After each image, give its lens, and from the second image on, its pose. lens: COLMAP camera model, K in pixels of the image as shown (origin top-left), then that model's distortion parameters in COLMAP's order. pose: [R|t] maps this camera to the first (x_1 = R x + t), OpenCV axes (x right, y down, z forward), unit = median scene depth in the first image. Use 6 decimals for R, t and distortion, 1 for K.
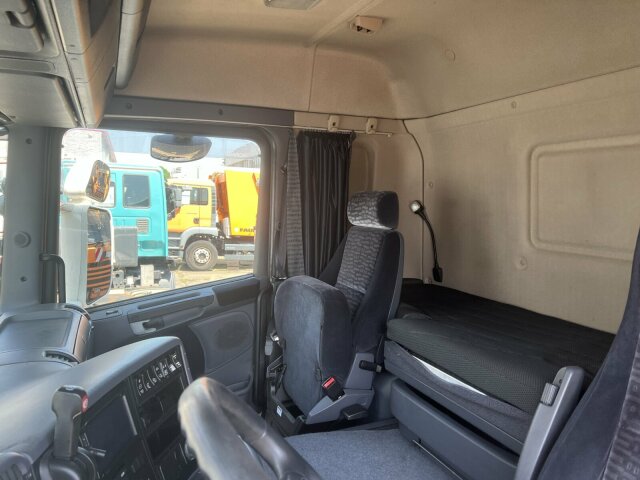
lens RADIAL K [[474.6, 0, 320.0], [0, 474.6, 240.0], [0, 0, 1]] dist [0.079586, -0.100774]
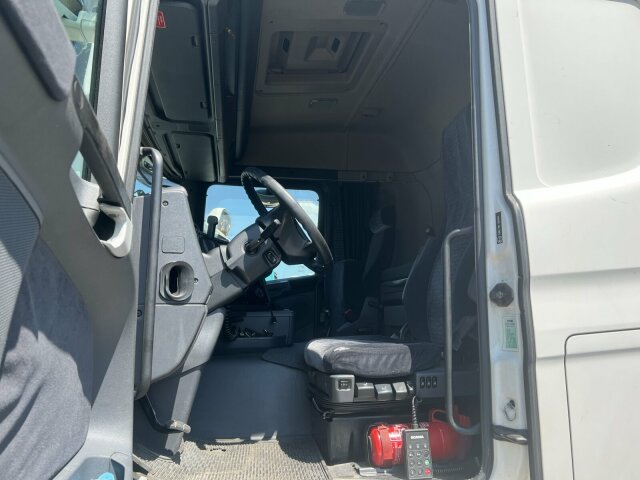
lens RADIAL K [[474.6, 0, 320.0], [0, 474.6, 240.0], [0, 0, 1]] dist [0.079586, -0.100774]
pose [[0.972356, -0.059429, -0.225816, 0.251509], [0.002633, 0.969799, -0.243890, 0.372128], [0.233490, 0.236553, 0.943146, -0.507801]]
